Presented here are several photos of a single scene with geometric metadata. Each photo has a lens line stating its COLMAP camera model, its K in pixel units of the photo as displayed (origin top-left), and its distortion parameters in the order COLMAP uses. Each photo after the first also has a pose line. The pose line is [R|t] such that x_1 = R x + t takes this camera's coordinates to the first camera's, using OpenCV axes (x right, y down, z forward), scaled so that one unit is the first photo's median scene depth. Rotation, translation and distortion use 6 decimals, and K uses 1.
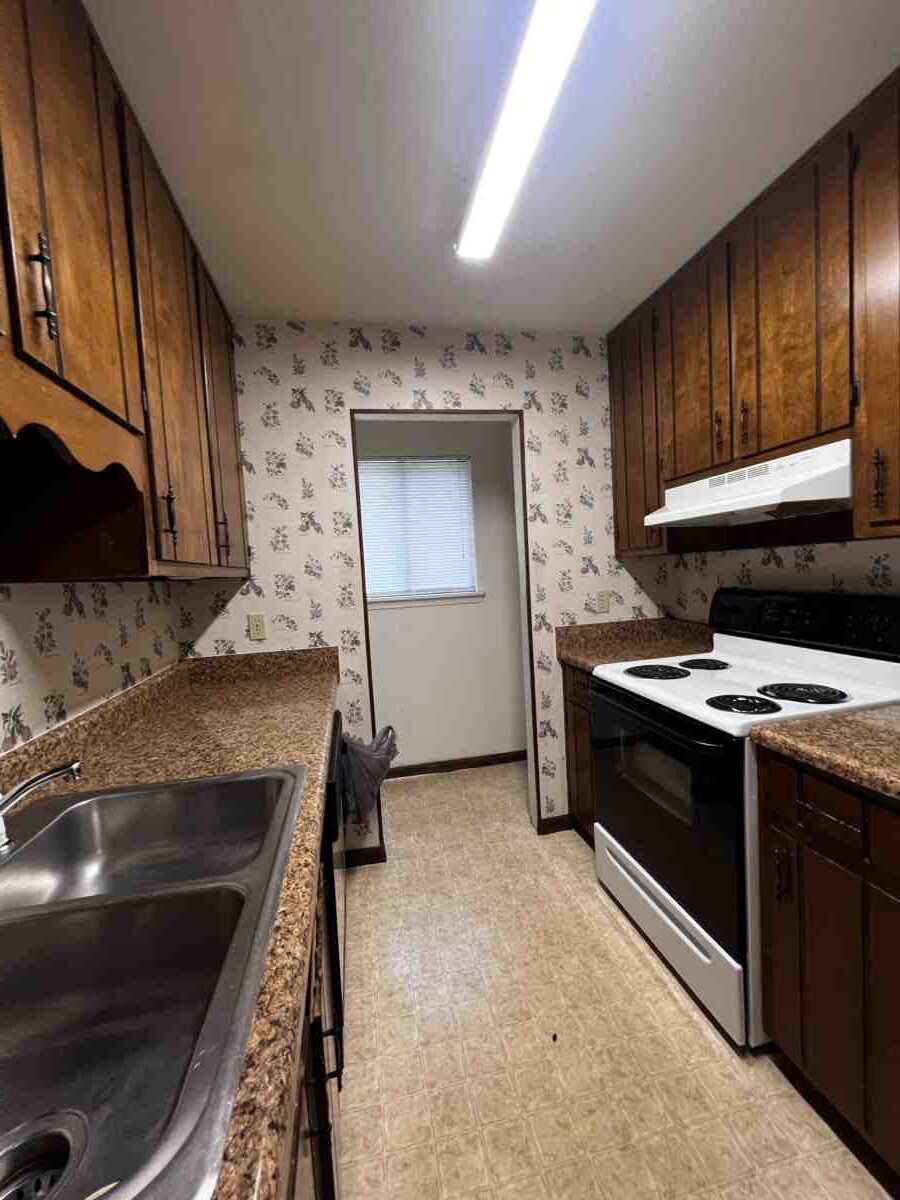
lens RADIAL K [[480.4, 0, 450.0], [0, 480.4, 600.0], [0, 0, 1]] dist [-0.002503, -0.000360]
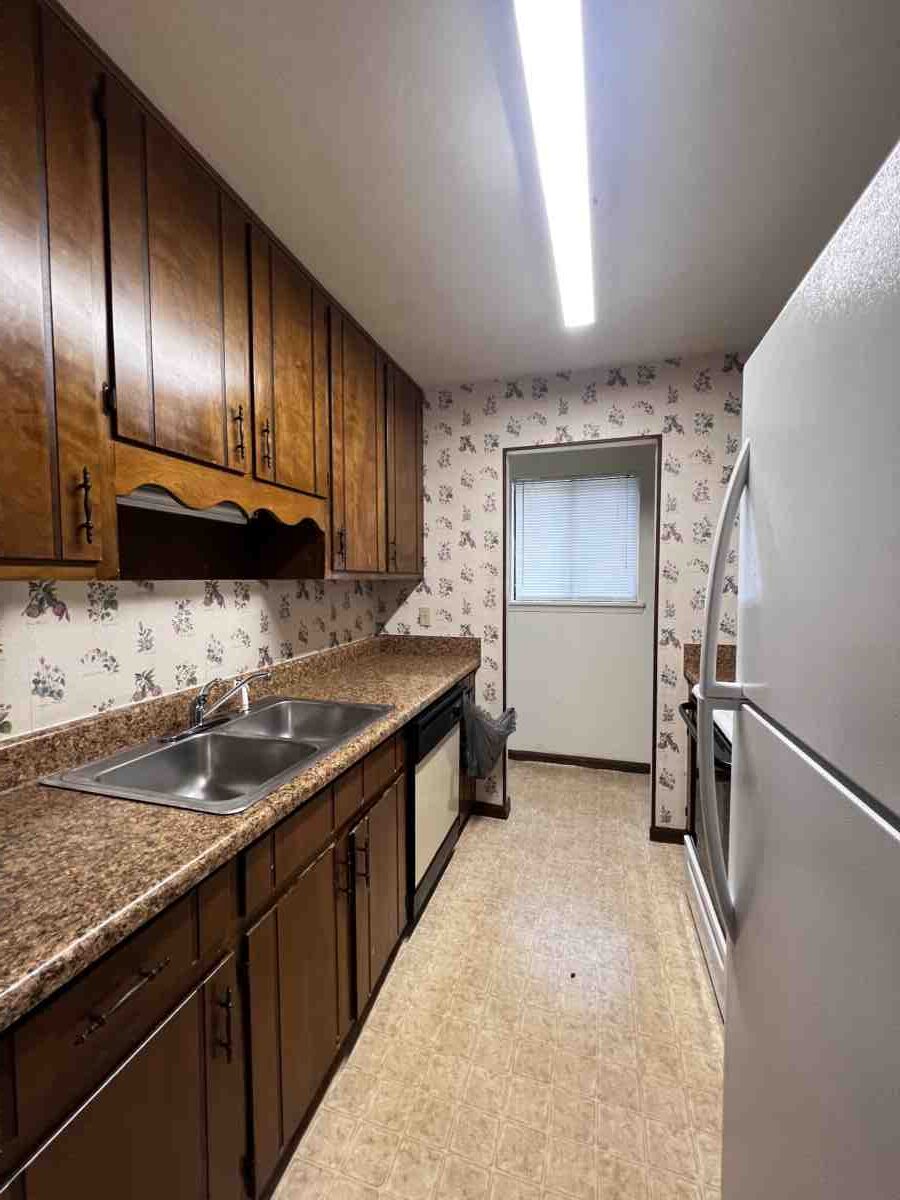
lens RADIAL K [[480.4, 0, 450.0], [0, 480.4, 600.0], [0, 0, 1]] dist [-0.002503, -0.000360]
pose [[0.875796, 0.074833, -0.476845, 0.292910], [-0.073517, 0.997063, 0.021448, -0.023608], [0.477049, 0.016273, 0.878726, -0.148344]]
